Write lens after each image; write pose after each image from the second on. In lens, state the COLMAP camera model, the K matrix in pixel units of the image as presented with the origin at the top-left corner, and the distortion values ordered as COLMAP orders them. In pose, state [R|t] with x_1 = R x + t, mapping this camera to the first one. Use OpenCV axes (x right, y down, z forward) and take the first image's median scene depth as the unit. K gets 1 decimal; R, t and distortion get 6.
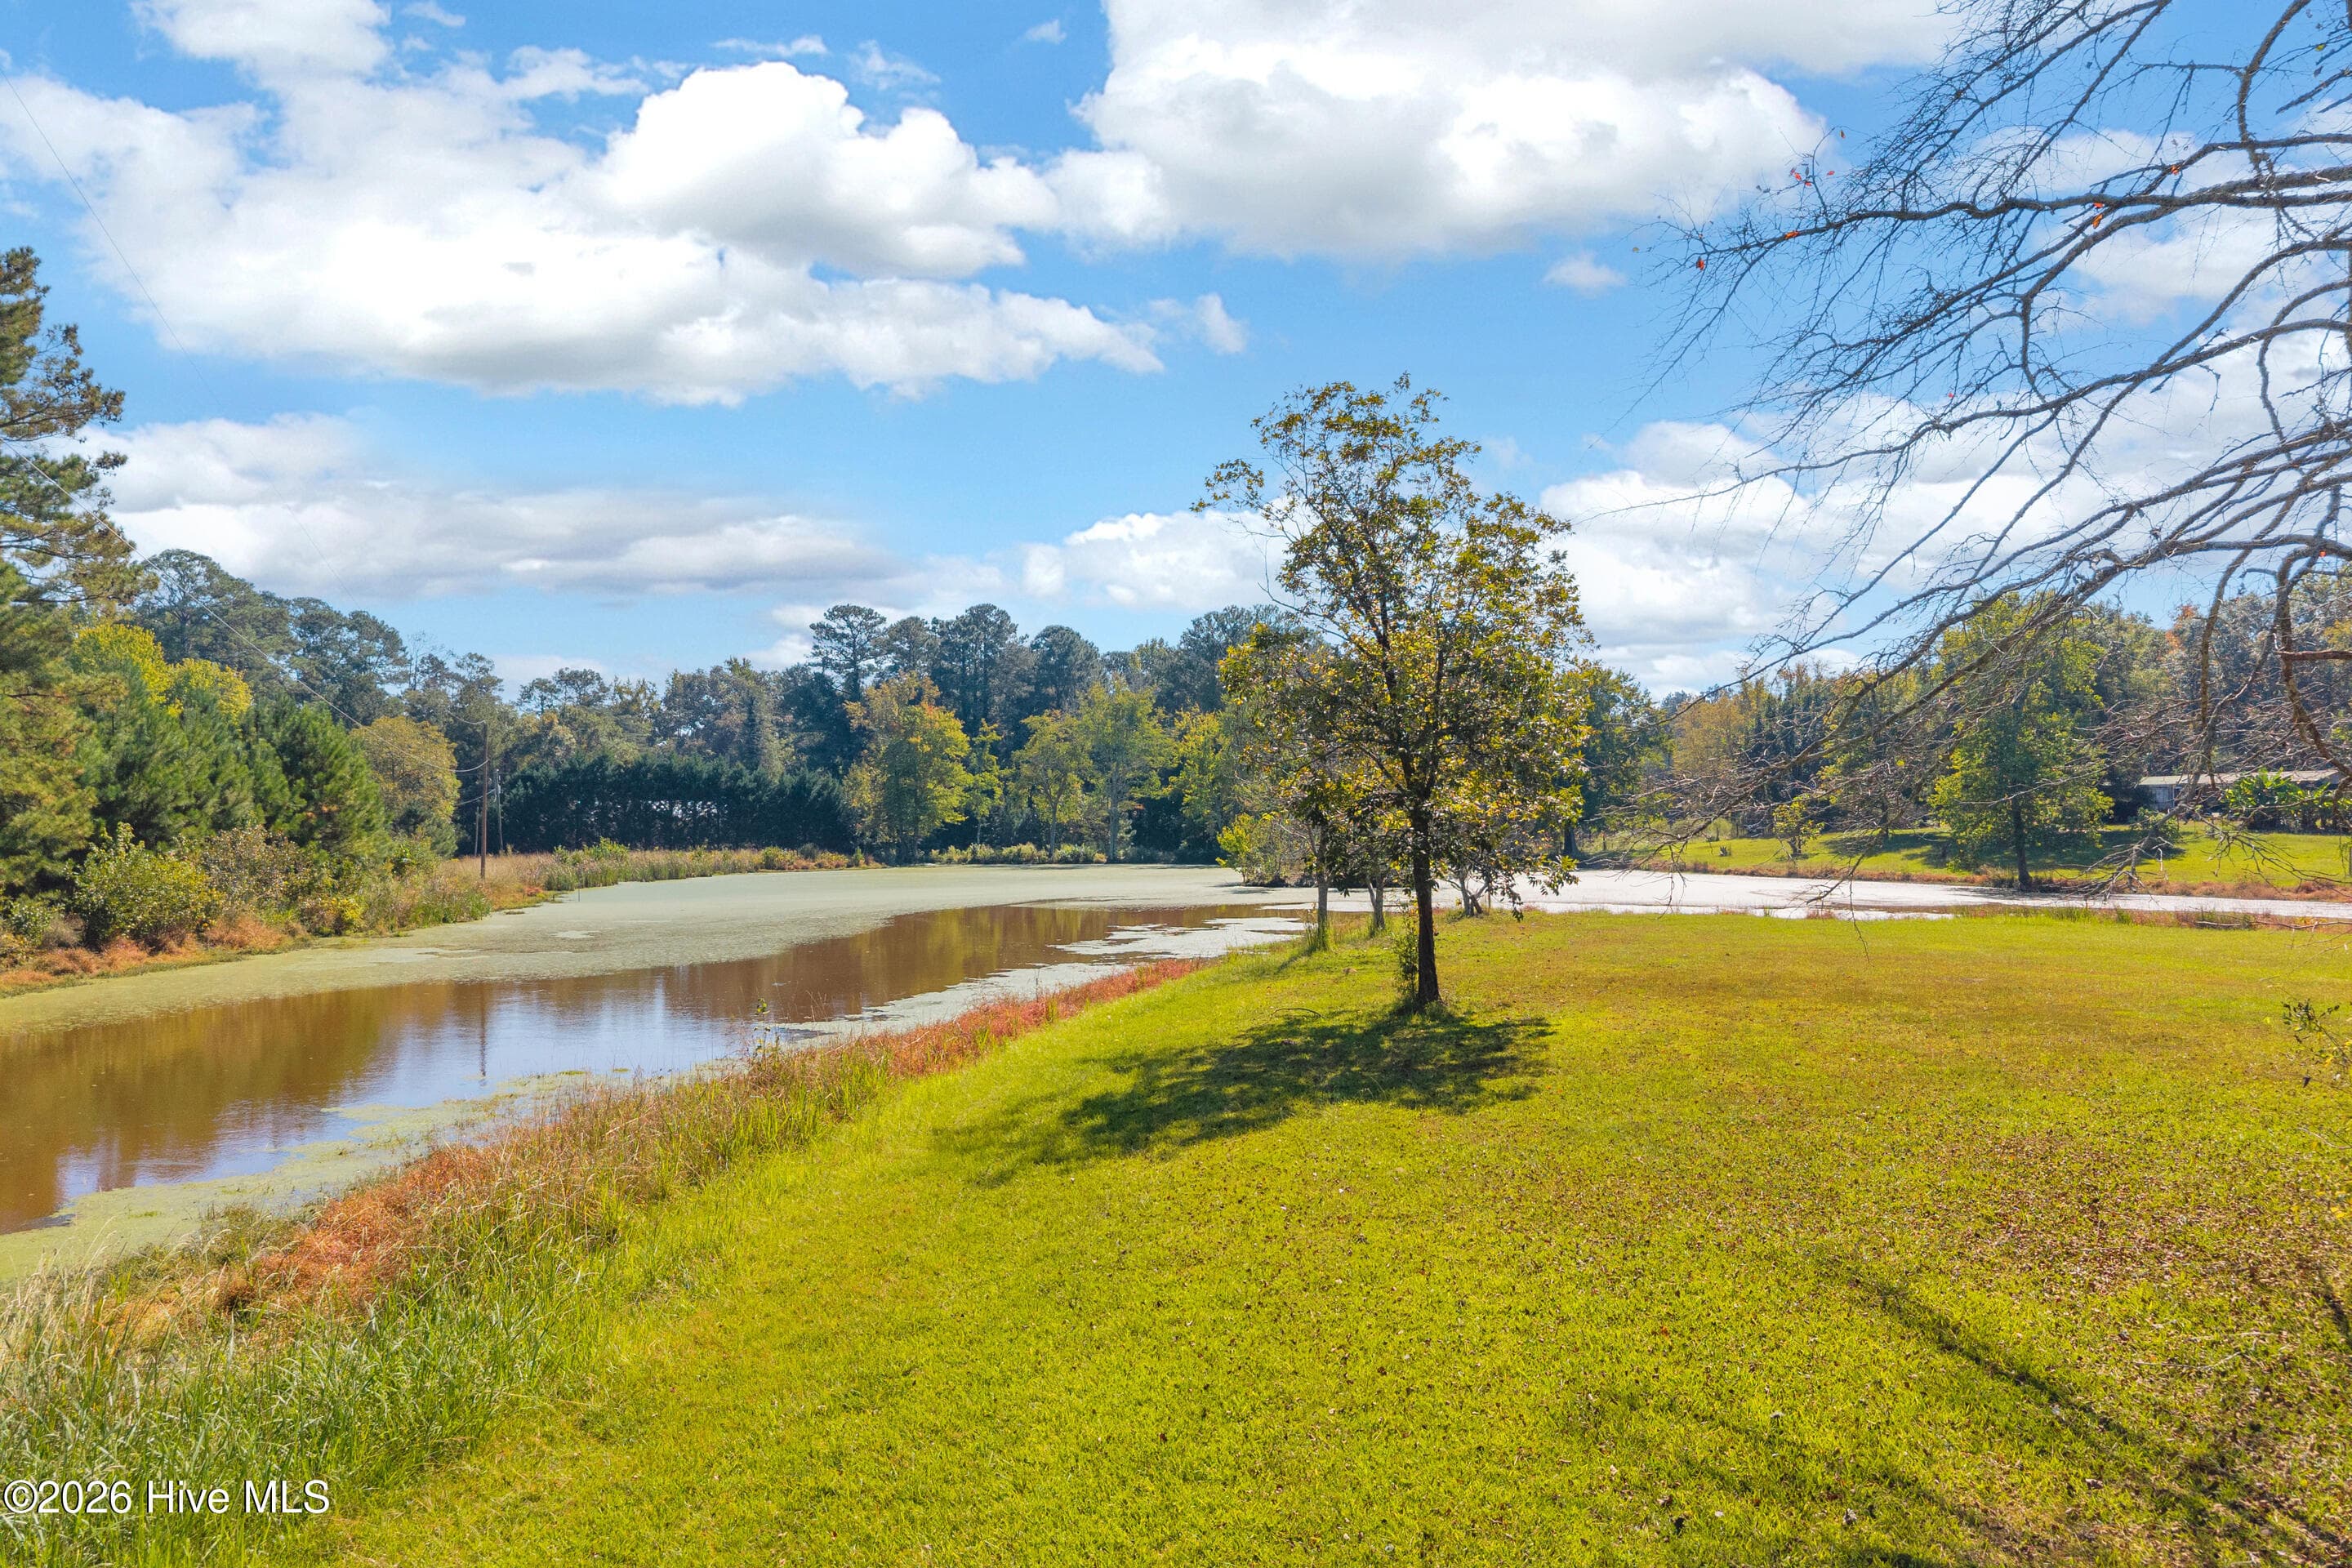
lens RADIAL K [[1622.0, 0, 1139.7], [0, 1622.0, 780.7], [0, 0, 1]] dist [0.007589, -0.000182]
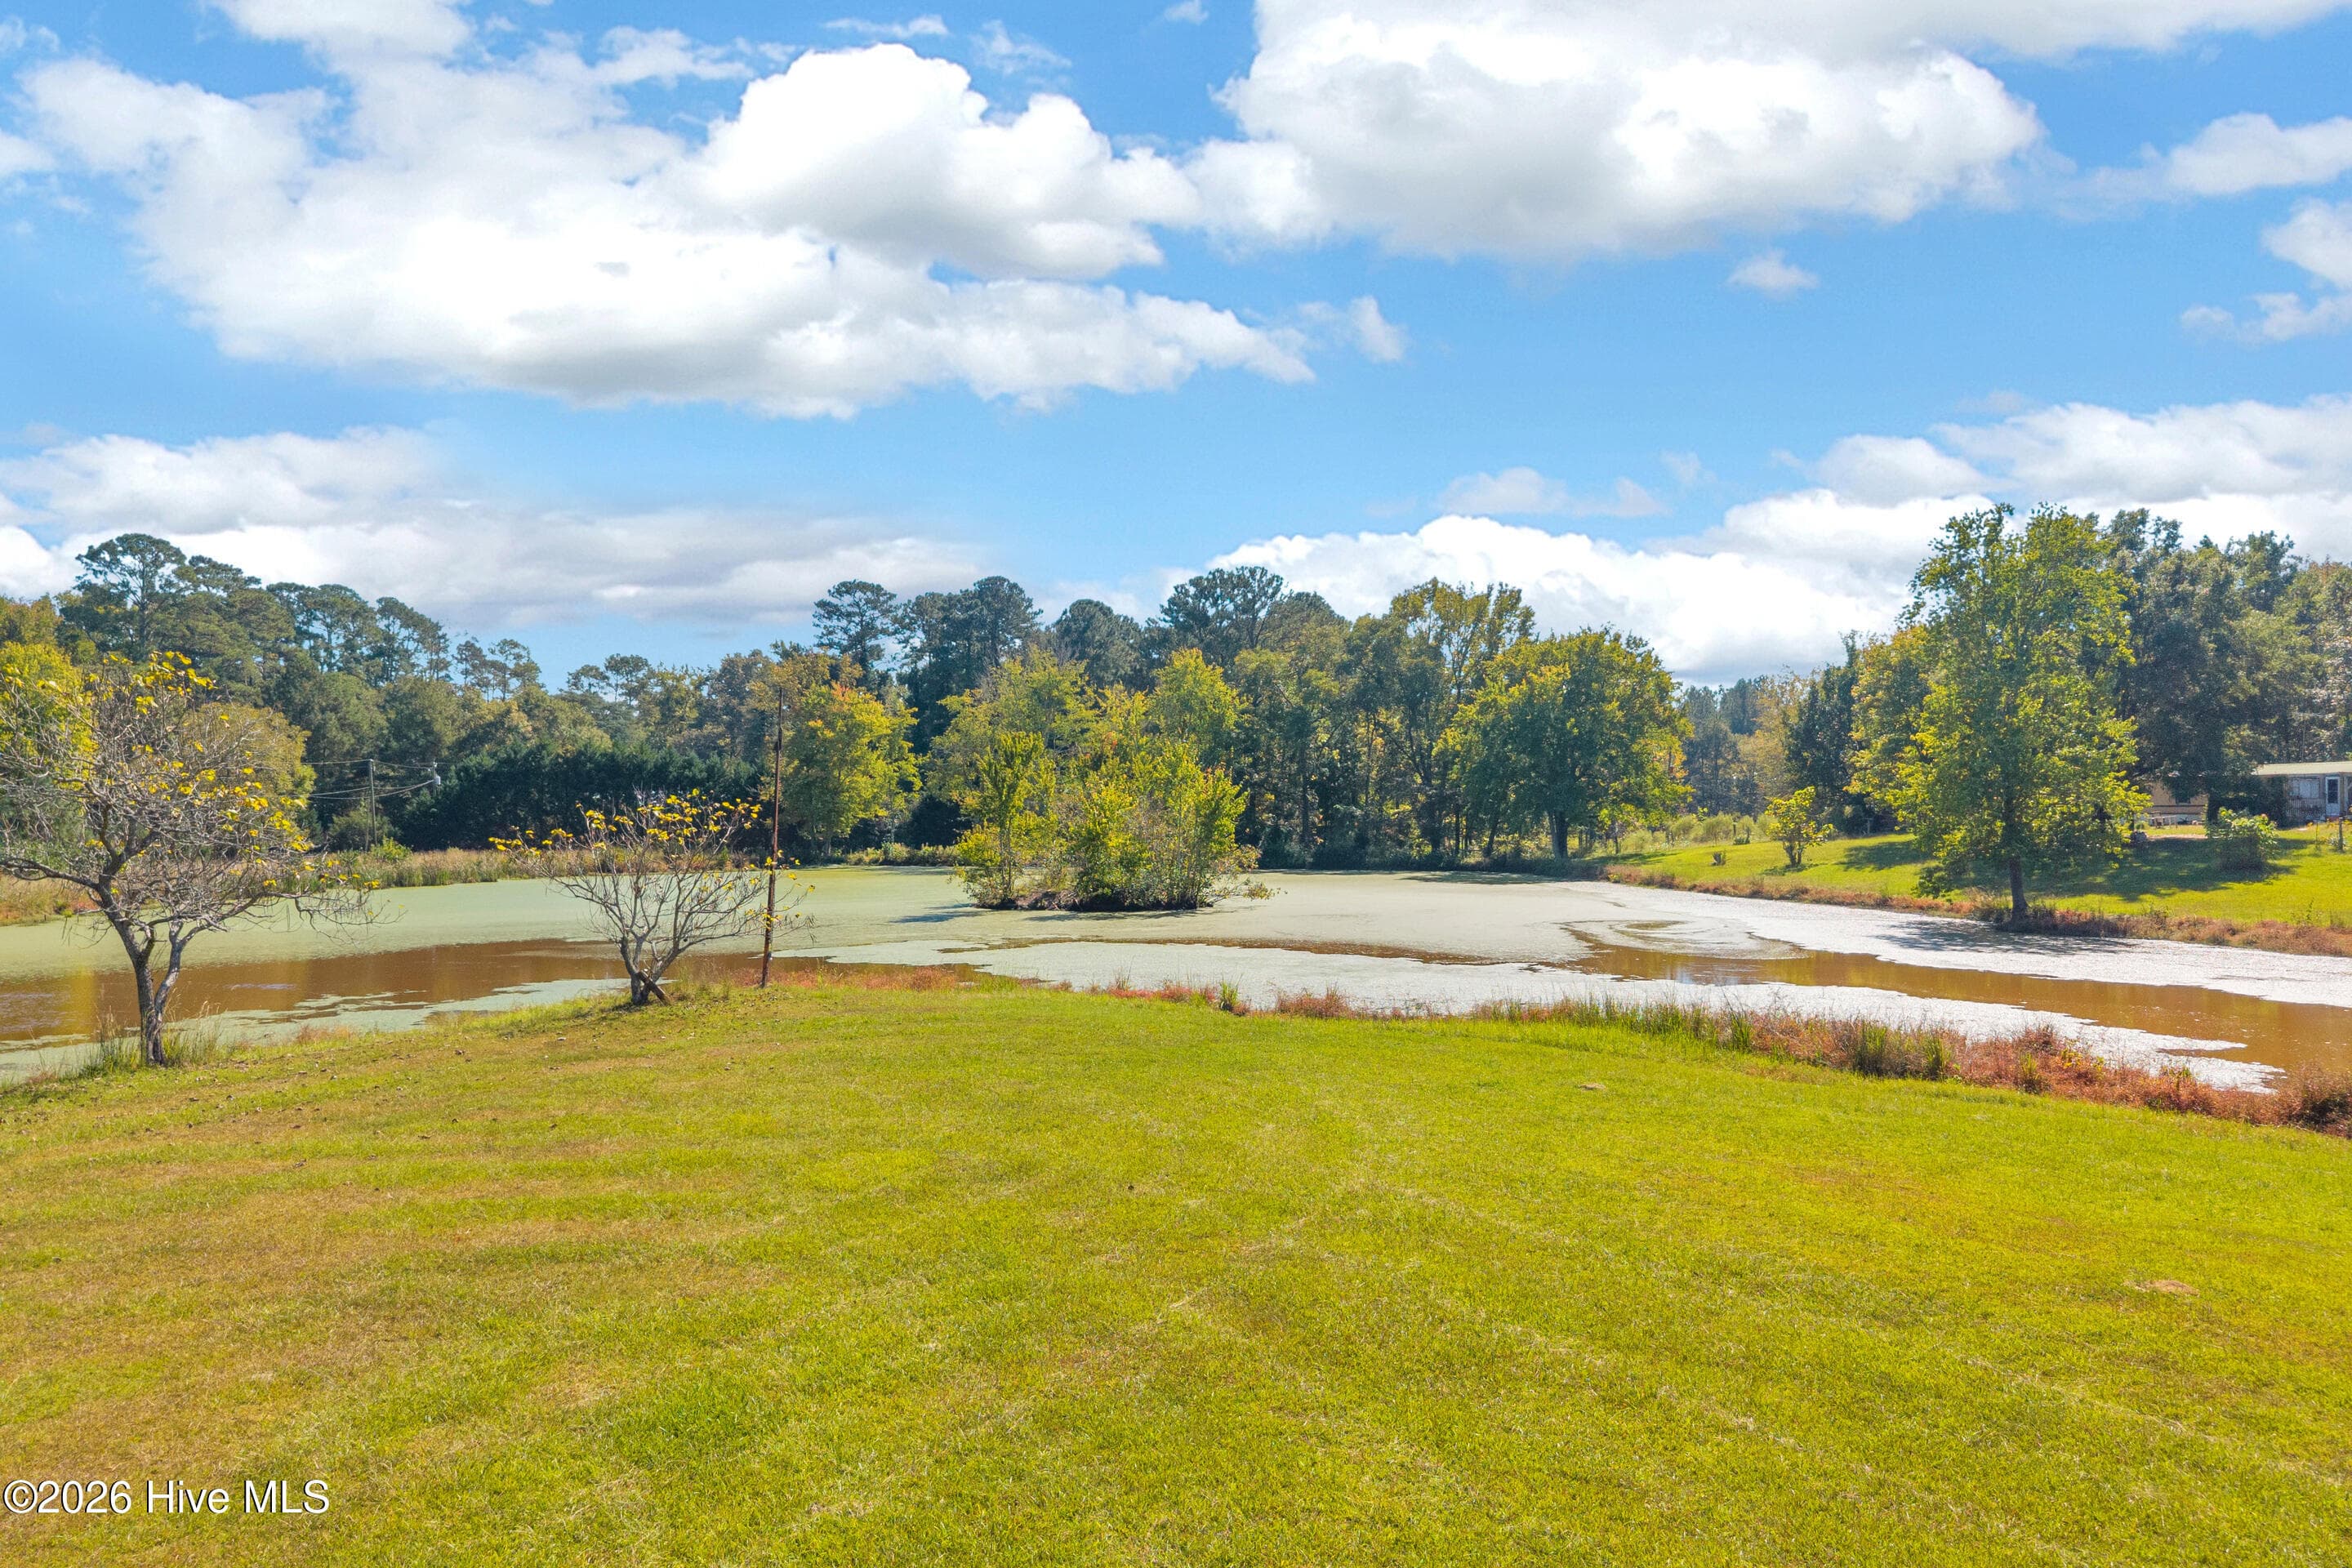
lens RADIAL K [[1622.0, 0, 1139.7], [0, 1622.0, 780.7], [0, 0, 1]] dist [0.007589, -0.000182]
pose [[0.988921, -0.001319, -0.148438, 0.142303], [0.002606, 0.999961, 0.008475, -0.001450], [0.148421, -0.008767, 0.988885, 0.126728]]
